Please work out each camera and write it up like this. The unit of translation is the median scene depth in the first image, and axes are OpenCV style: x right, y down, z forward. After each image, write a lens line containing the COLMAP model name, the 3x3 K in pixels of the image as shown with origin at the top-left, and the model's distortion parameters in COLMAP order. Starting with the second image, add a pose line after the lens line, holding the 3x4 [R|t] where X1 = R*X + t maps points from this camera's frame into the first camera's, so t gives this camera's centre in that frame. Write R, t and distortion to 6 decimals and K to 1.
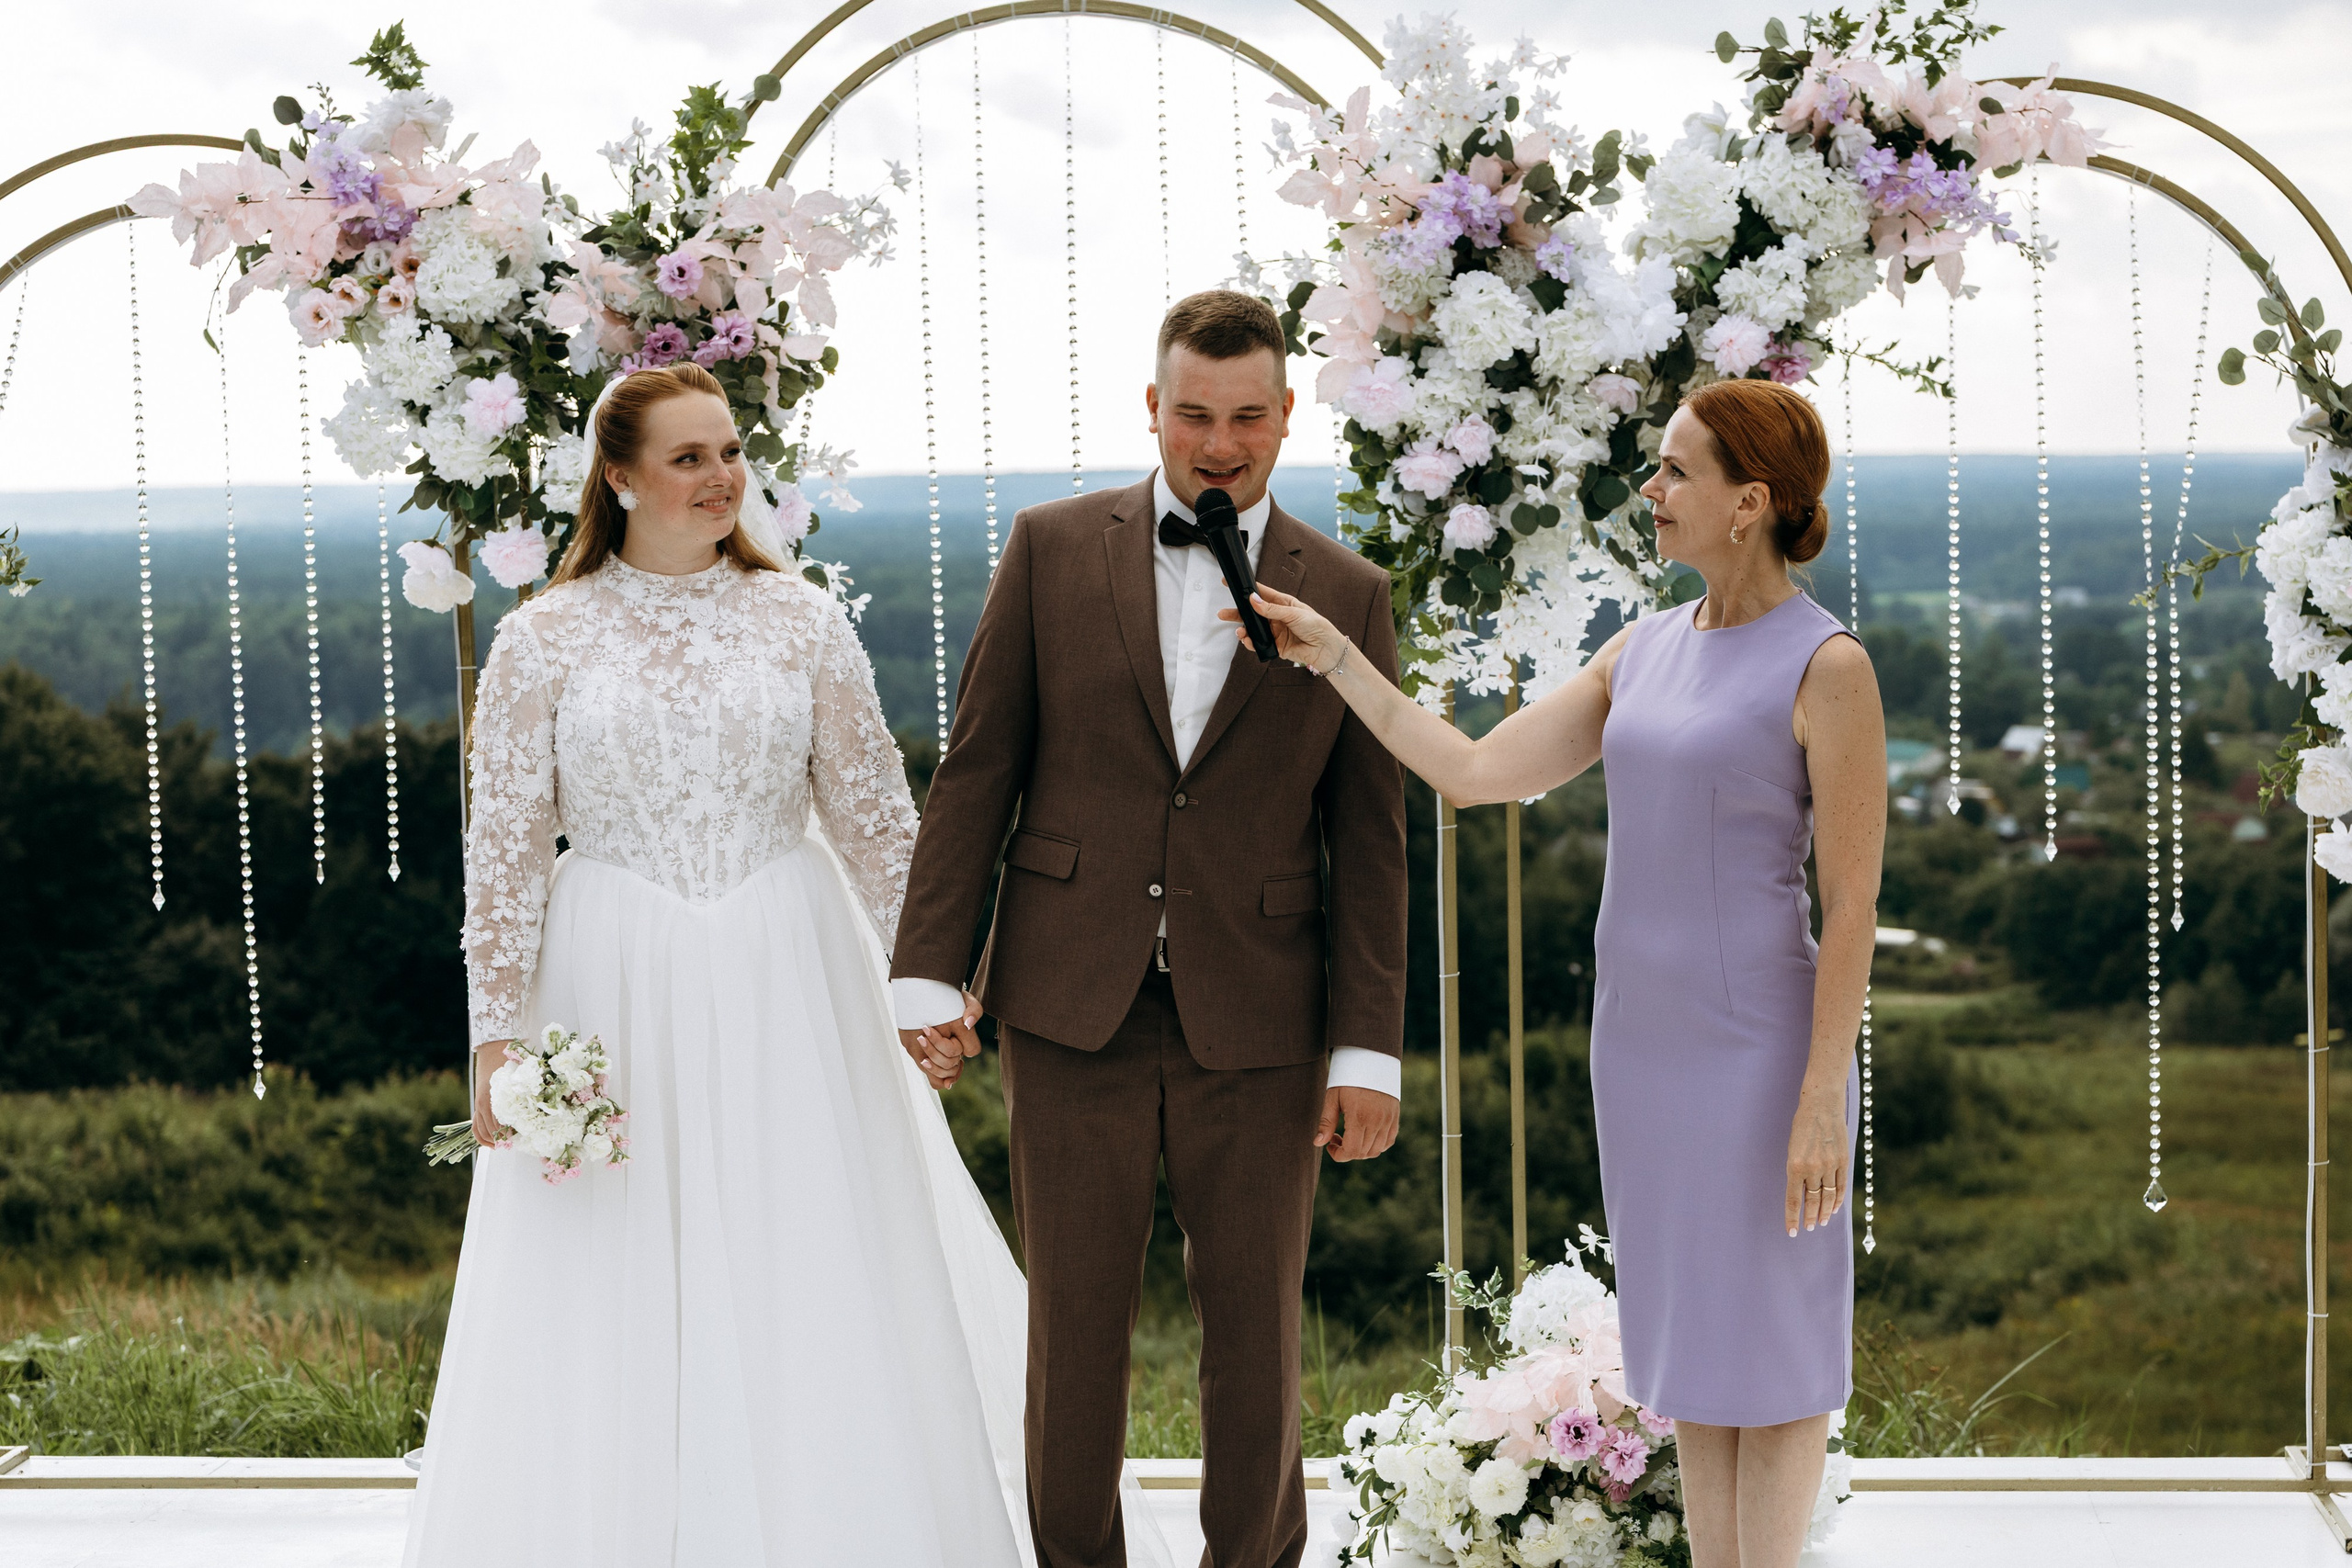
lens RADIAL K [[4452.4, 0, 1202.1], [0, 4452.4, 793.5], [0, 0, 1]] dist [0.038318, -0.079728]
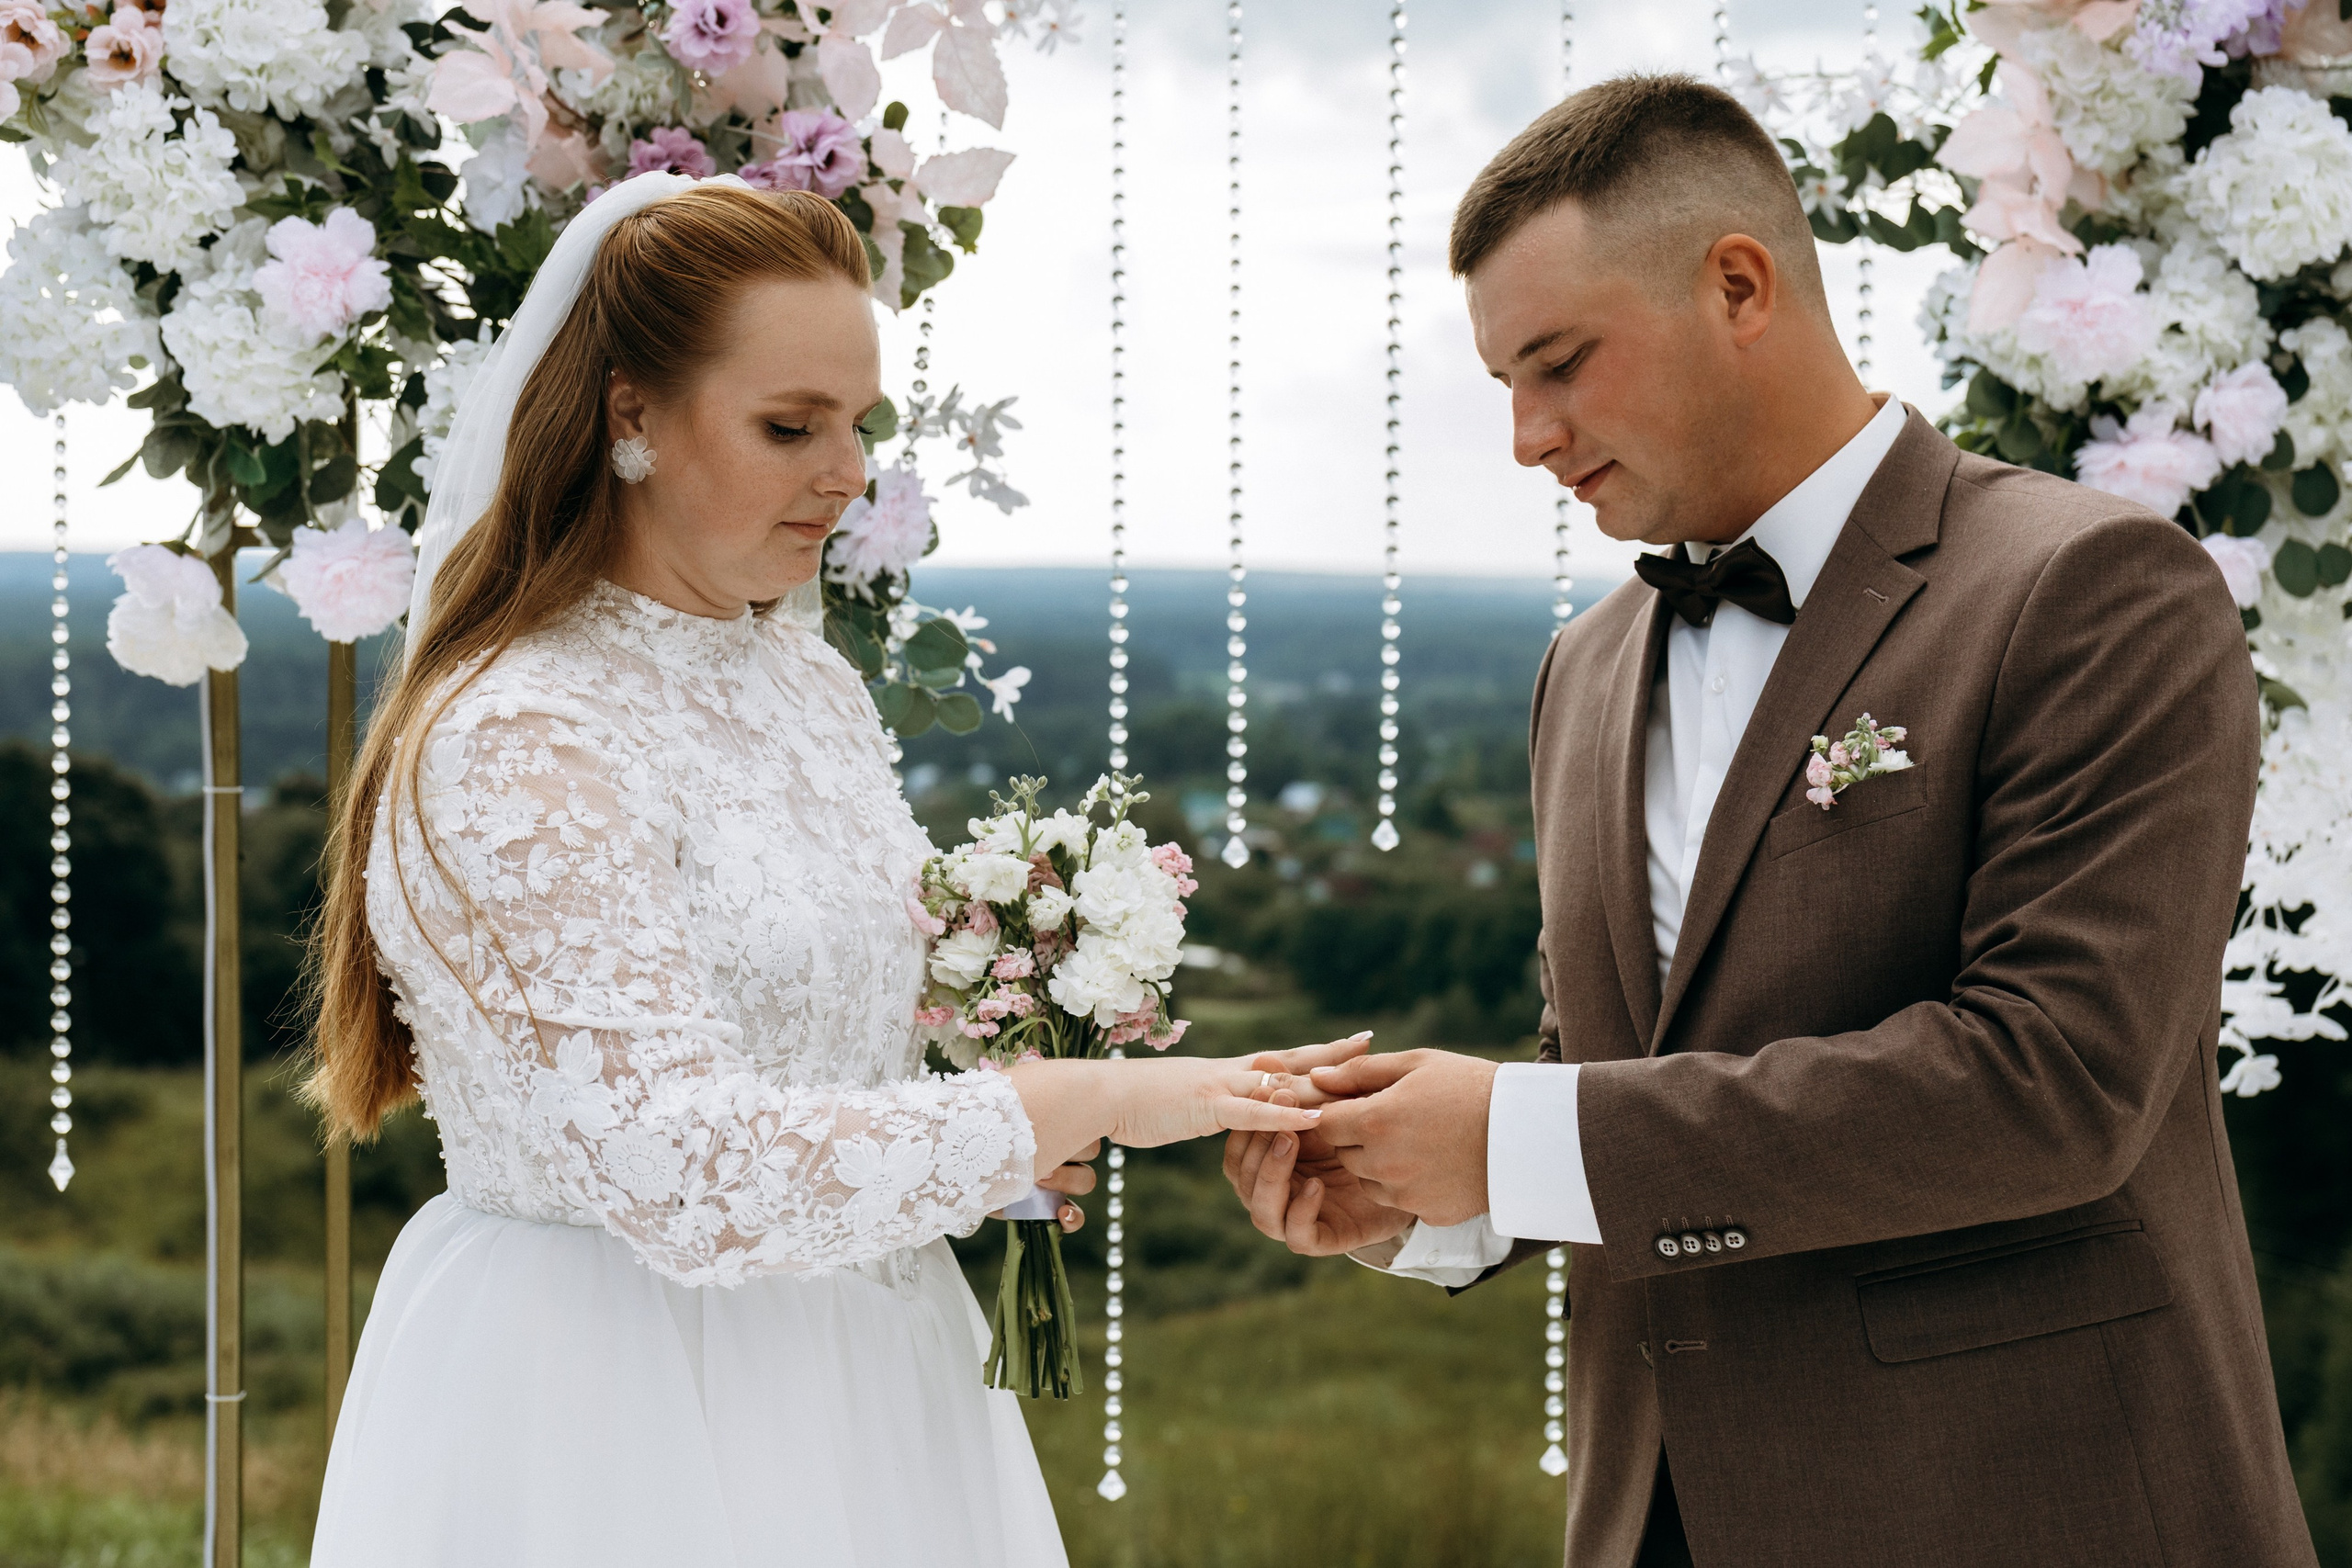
lens RADIAL K [[3672.7, 0, 1161.8], [0, 3672.7, 784.0], [0, 0, 1]] dist [0.123892, -0.581504]
pose [[0.989206, 0.024473, 0.144473, -0.123867], [-0.022454, 0.999626, -0.015586, -0.025755], [-0.144801, 0.012174, 0.989386, 0.576792]]
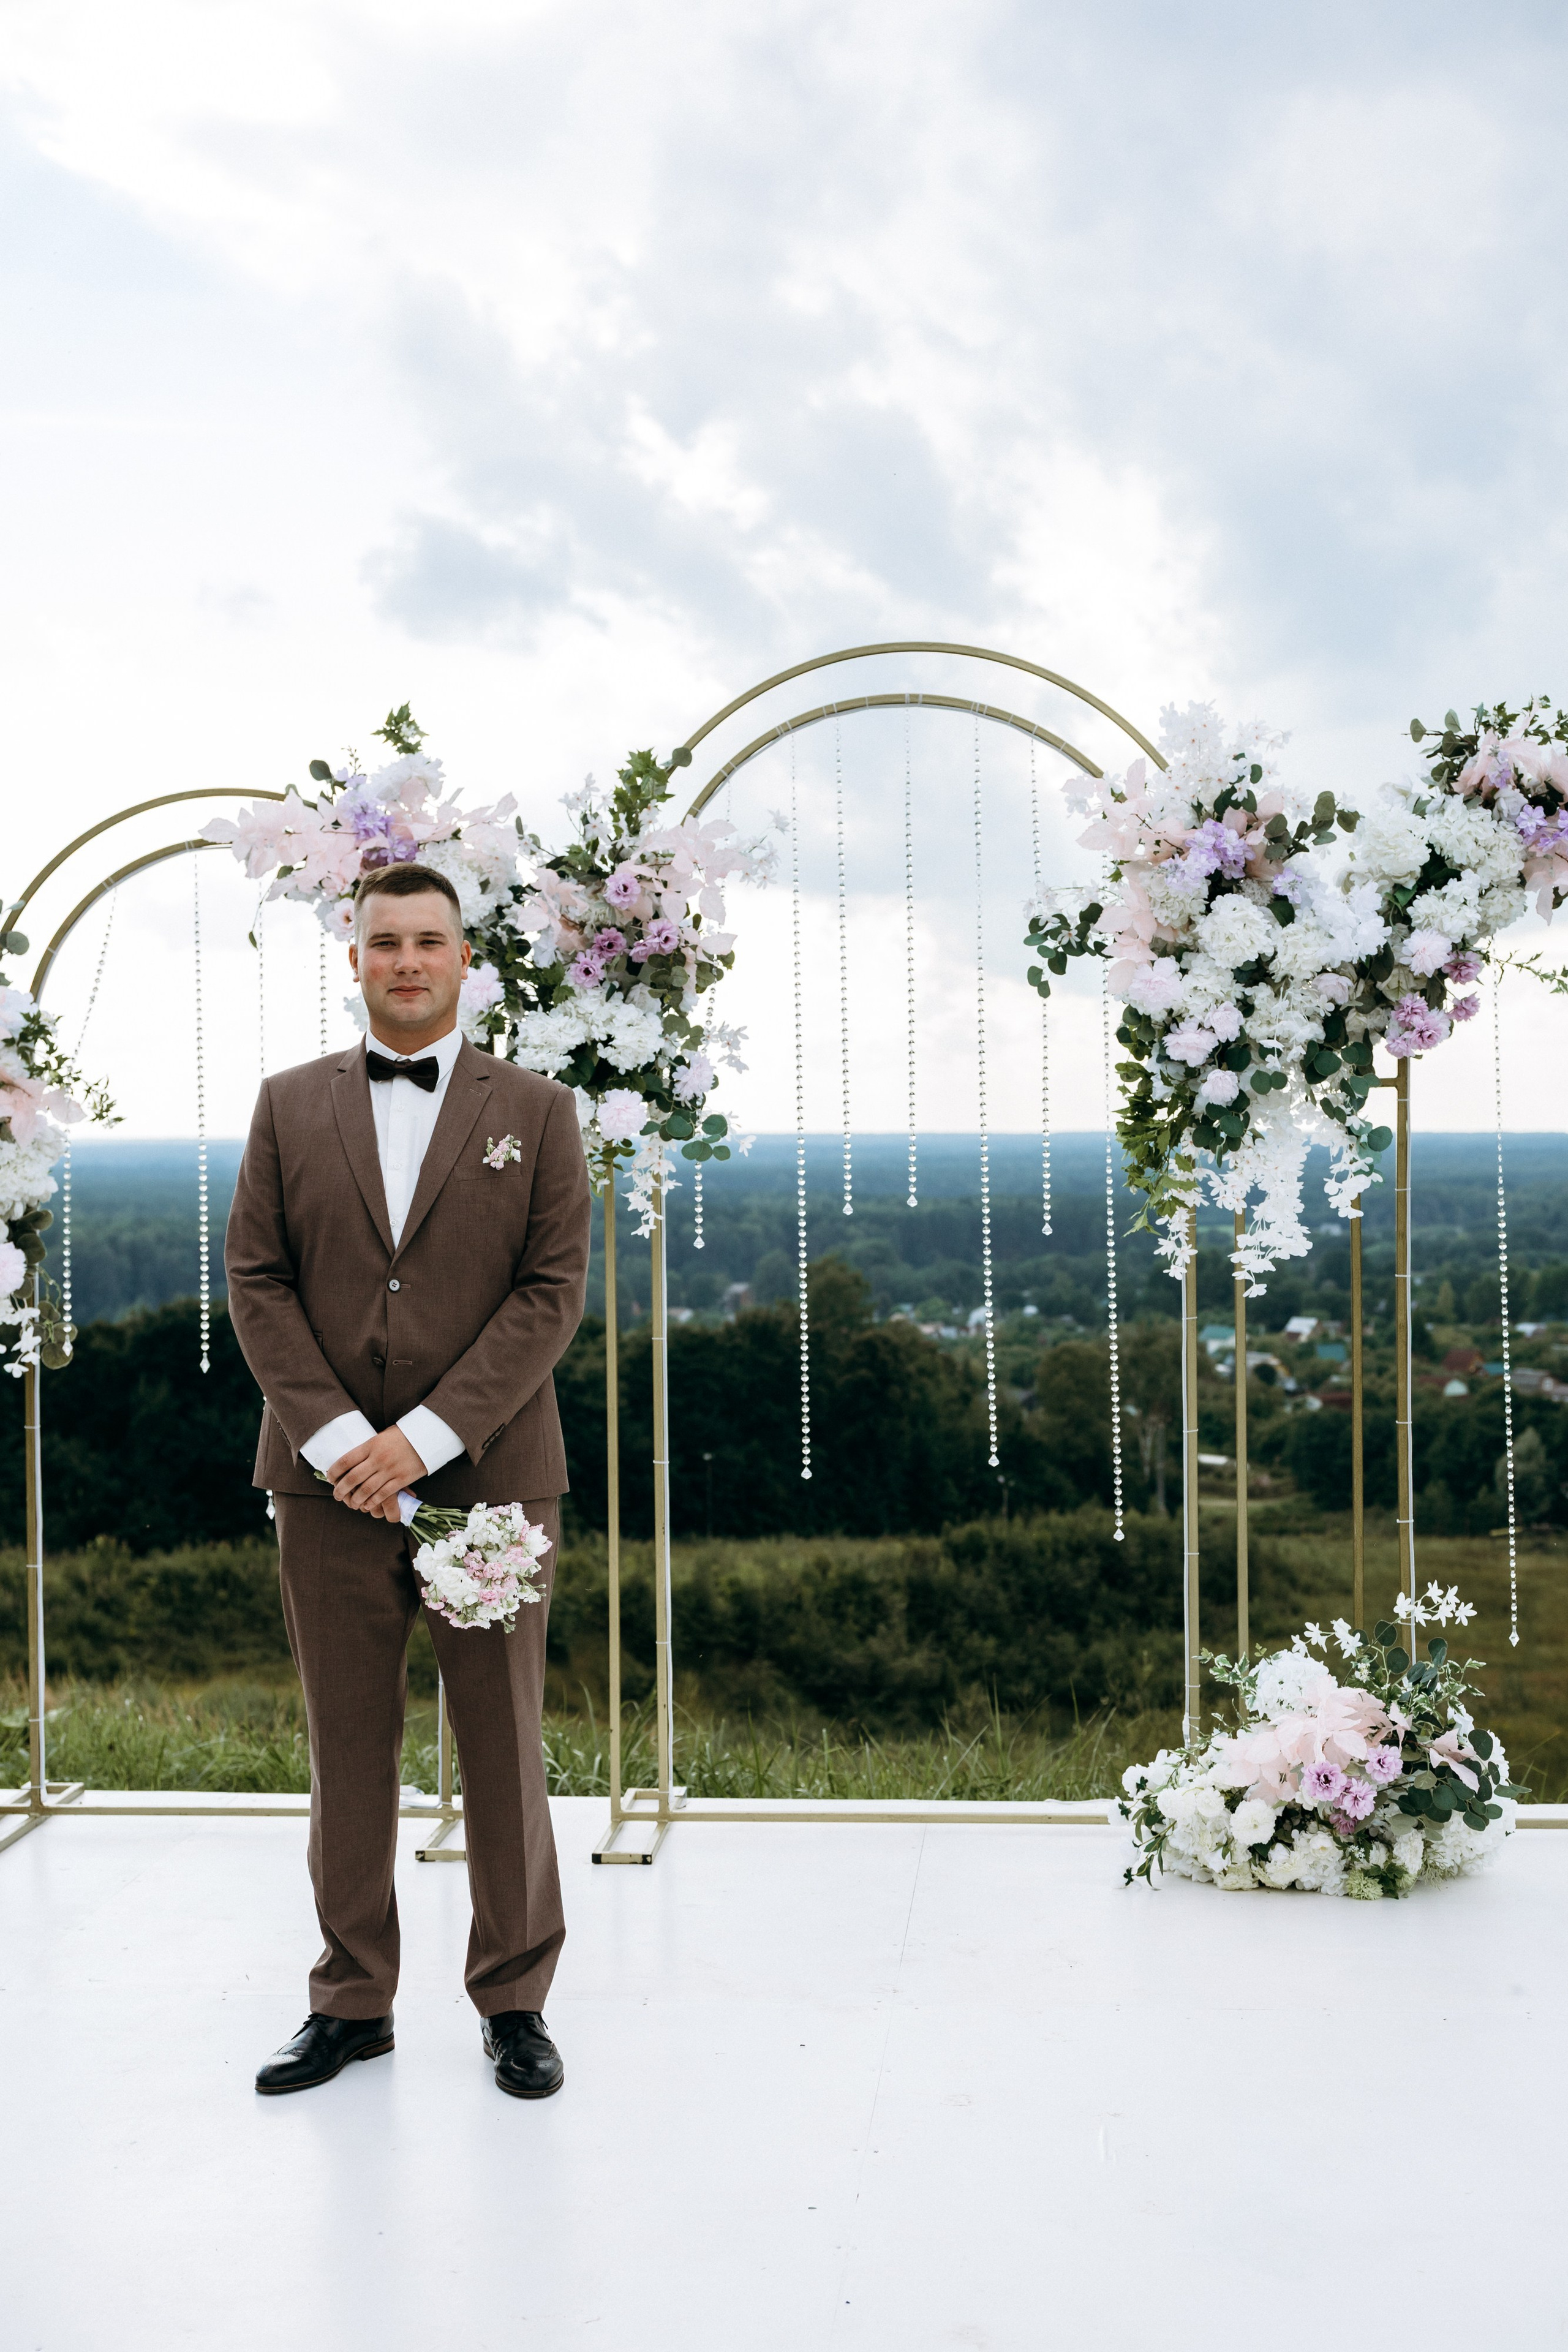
lens RADIAL K [[3045.8, 0, 788.9], [0, 3045.8, 1192.3], [0, 0, 1]] dist [0.017324, -0.025434]
pose [[0.999789, 0.011867, 0.016742, -0.081350], [-0.010944, 0.998469, -0.054226, 0.021072], [-0.017360, 0.054031, 0.998388, 0.100785]]
